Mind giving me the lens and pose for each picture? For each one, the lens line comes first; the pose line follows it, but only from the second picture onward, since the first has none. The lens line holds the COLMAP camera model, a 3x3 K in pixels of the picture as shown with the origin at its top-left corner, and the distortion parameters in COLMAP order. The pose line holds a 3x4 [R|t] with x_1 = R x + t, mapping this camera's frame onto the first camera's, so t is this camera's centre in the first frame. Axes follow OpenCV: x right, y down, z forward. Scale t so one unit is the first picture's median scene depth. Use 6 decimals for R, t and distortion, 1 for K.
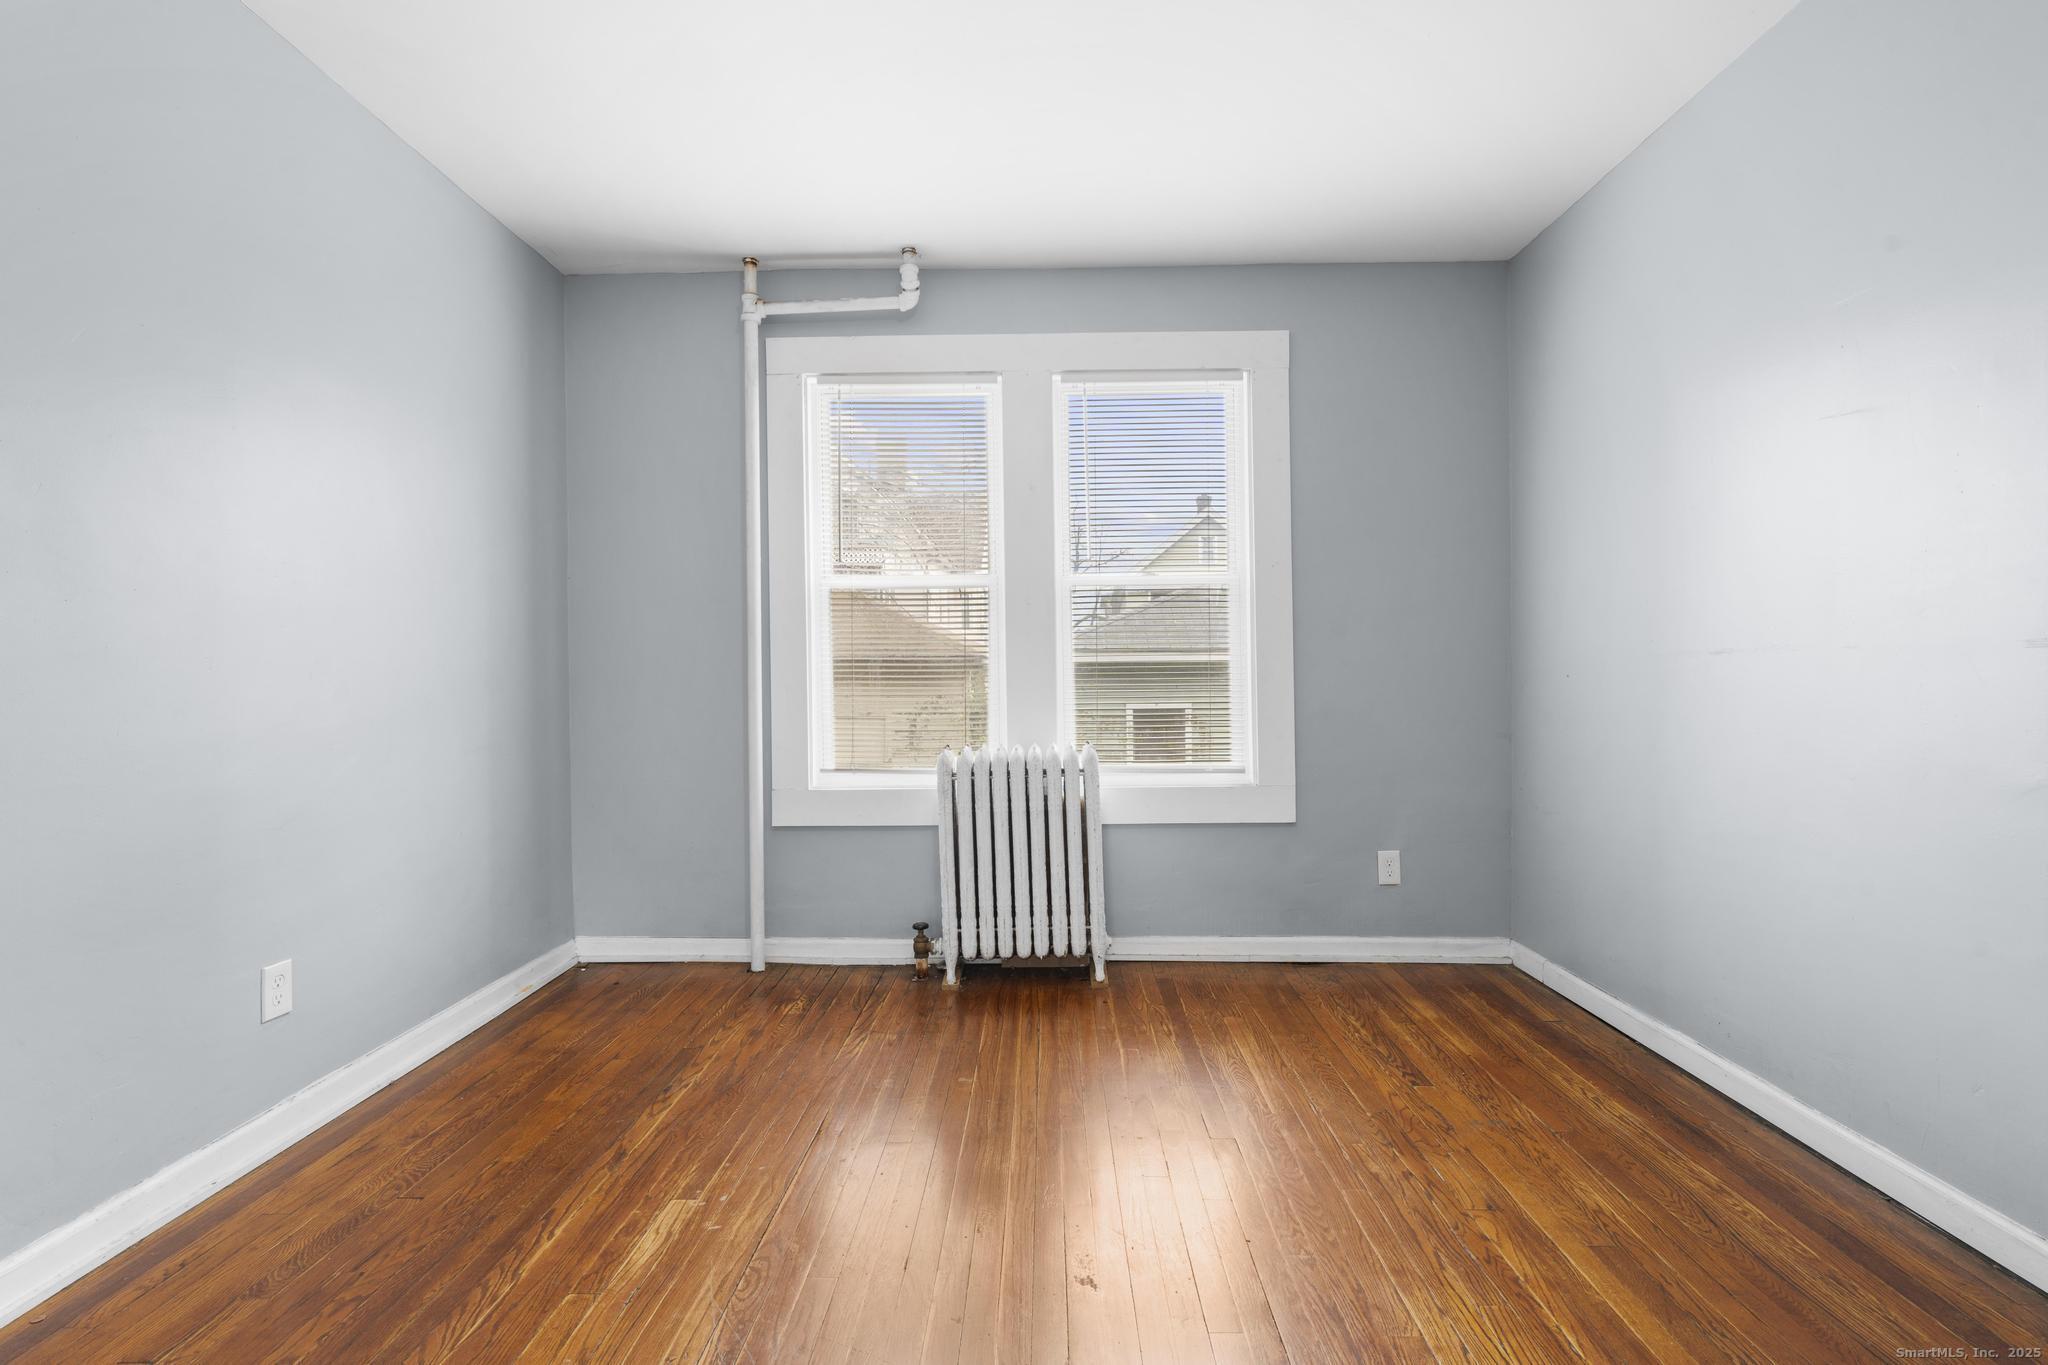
lens RADIAL K [[930.7, 0, 1021.4], [0, 930.7, 681.2], [0, 0, 1]] dist [-0.001903, 0.001780]
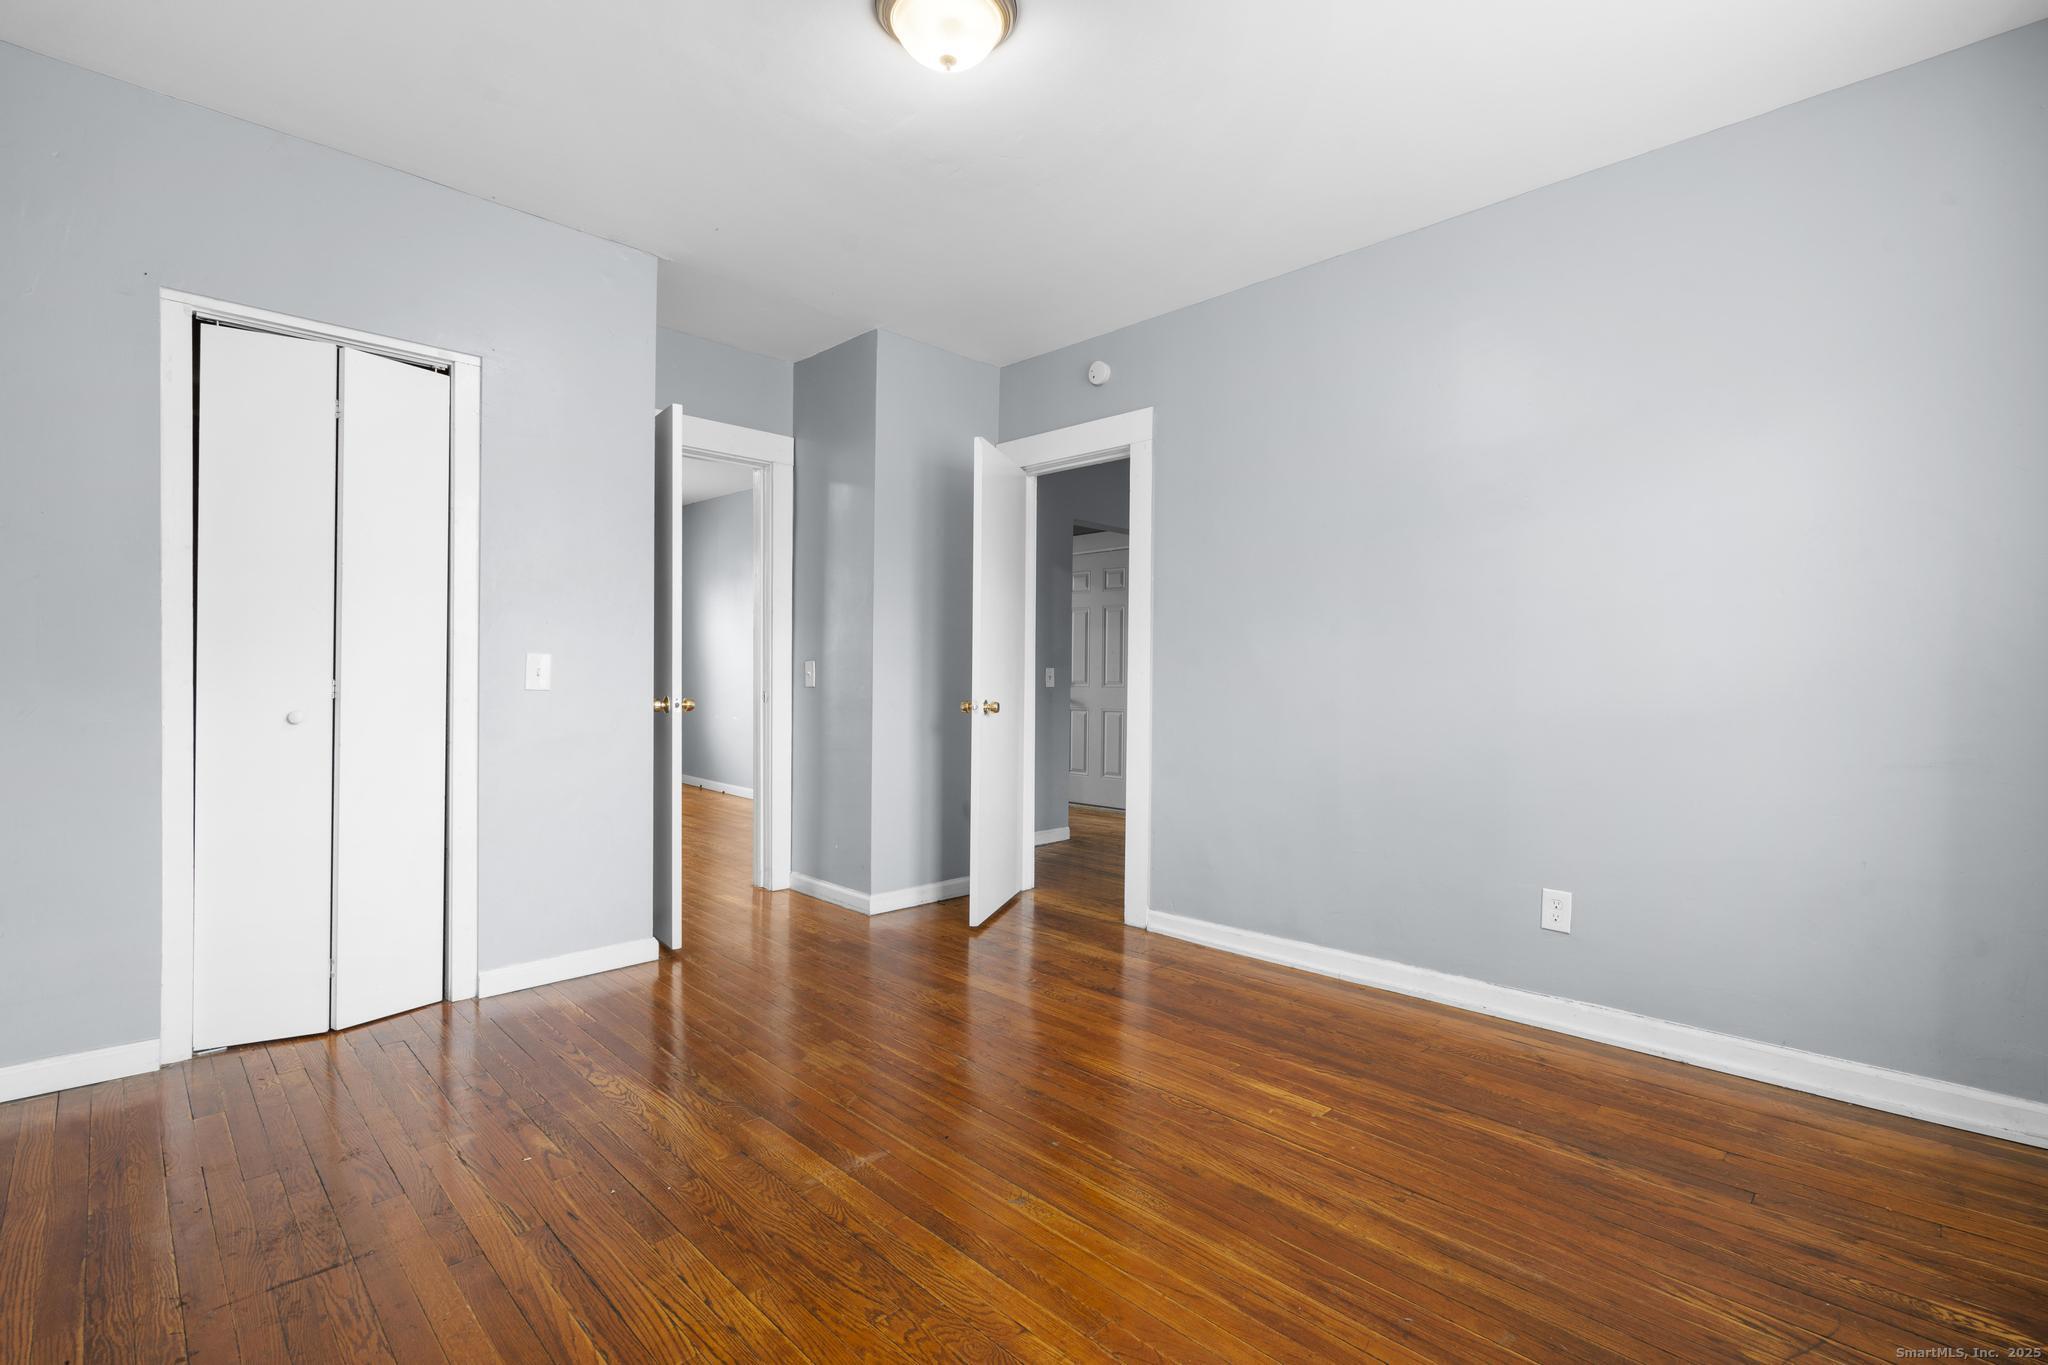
lens RADIAL K [[938.7, 0, 1024.0], [0, 938.7, 682.5], [0, 0, 1]] dist [-0.001733, -0.000212]
pose [[-0.694474, 0.004487, -0.719504, 0.446398], [-0.004525, 0.999934, 0.010604, -0.002586], [0.719504, 0.010620, -0.694407, 0.897062]]
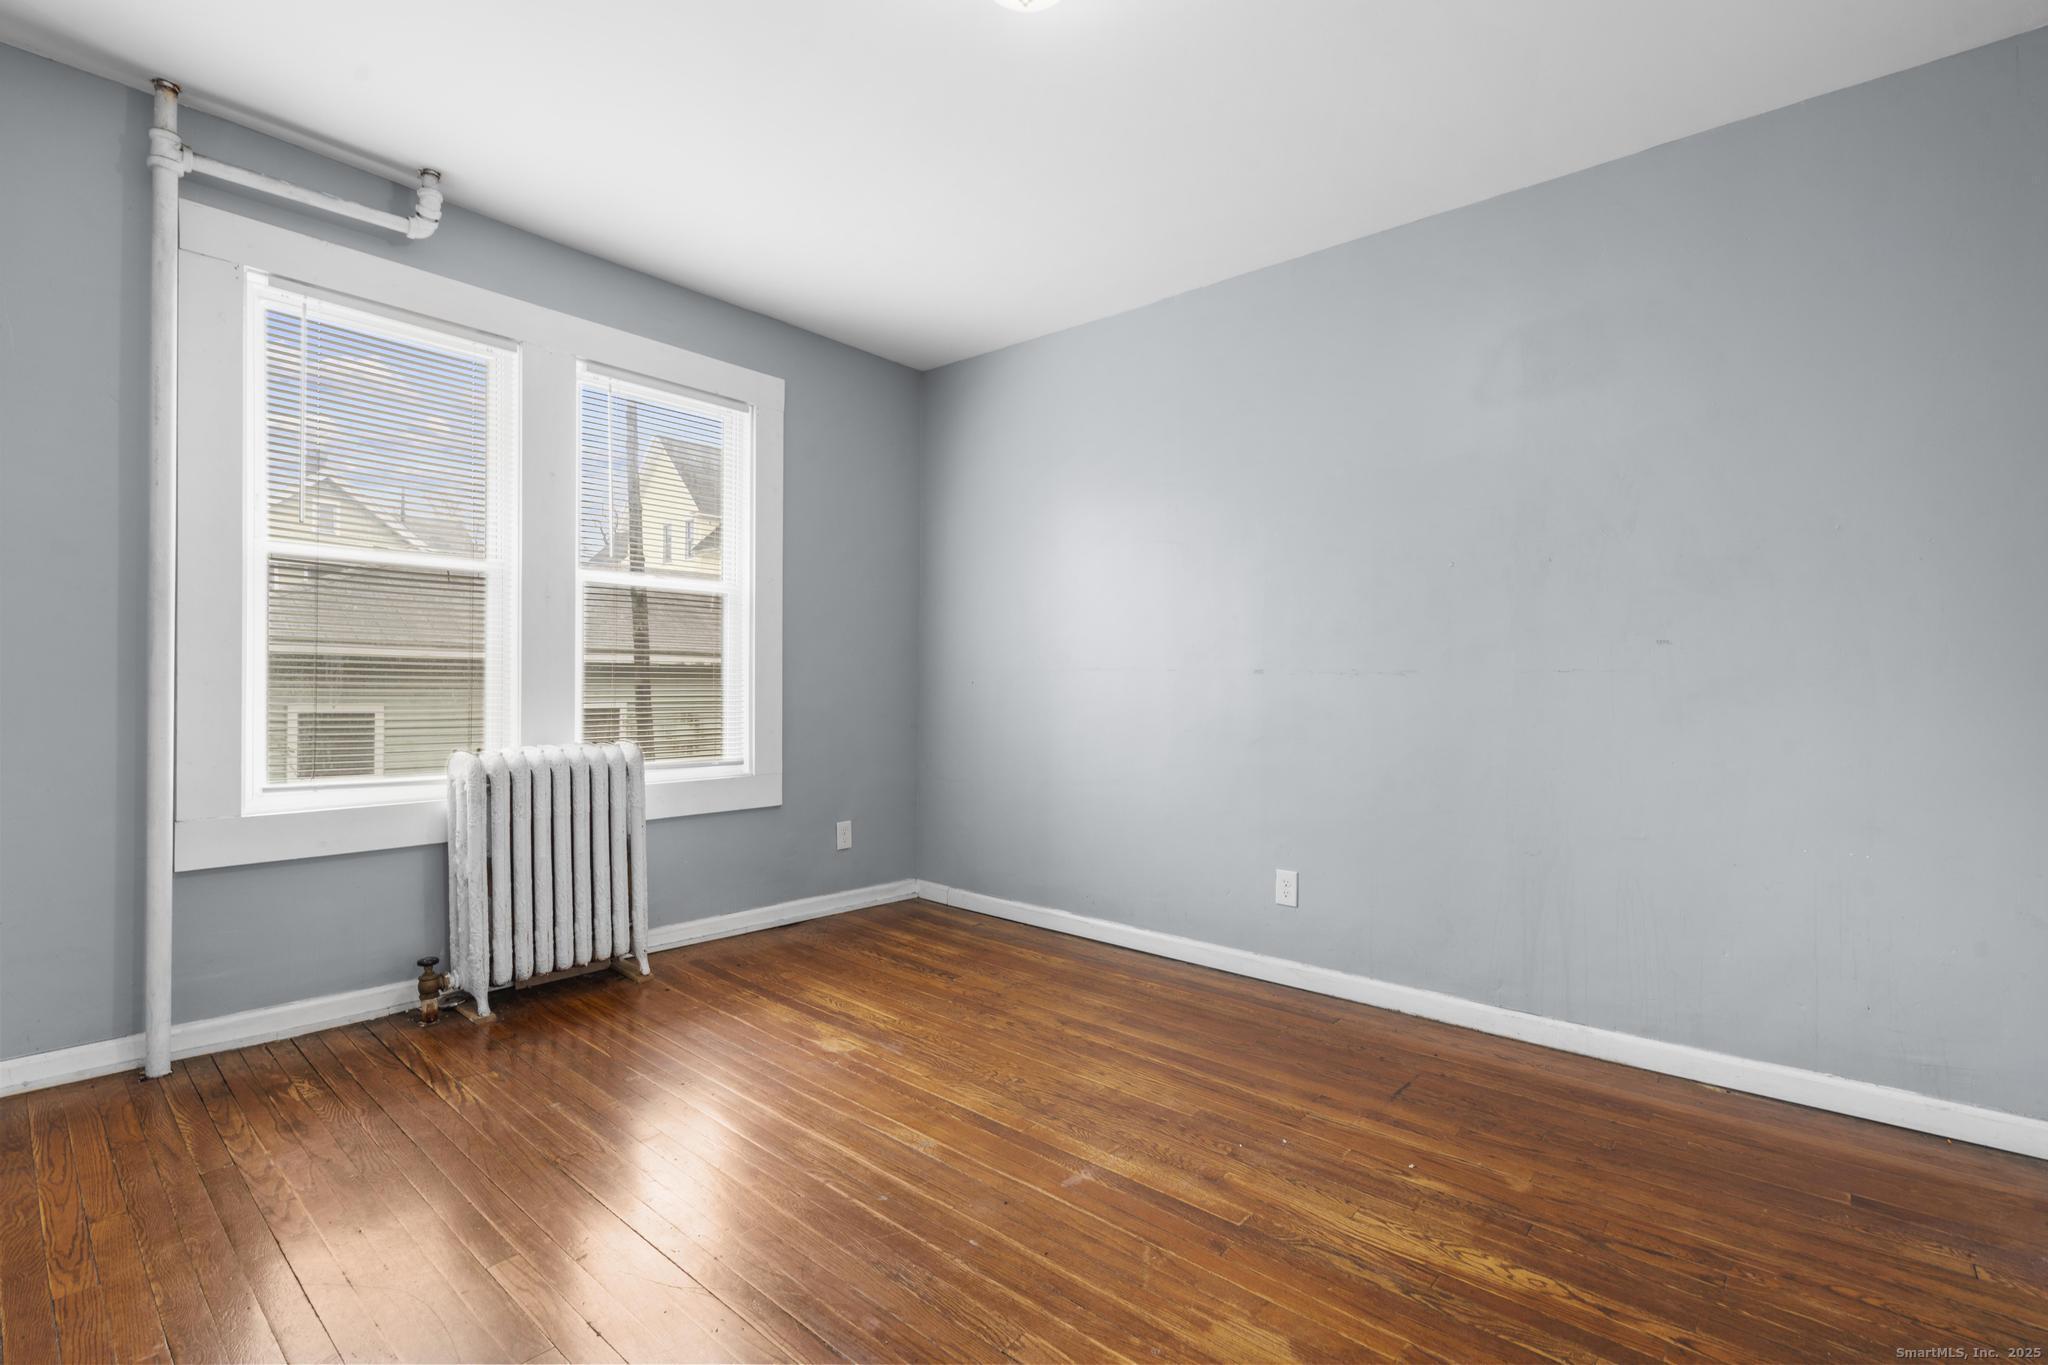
lens RADIAL K [[930.7, 0, 1021.4], [0, 930.7, 681.2], [0, 0, 1]] dist [-0.001903, 0.001780]
pose [[0.639655, 0.016761, 0.768480, -0.427596], [-0.014682, 0.999846, -0.009586, 0.004541], [-0.768522, -0.005151, 0.639803, 0.032576]]
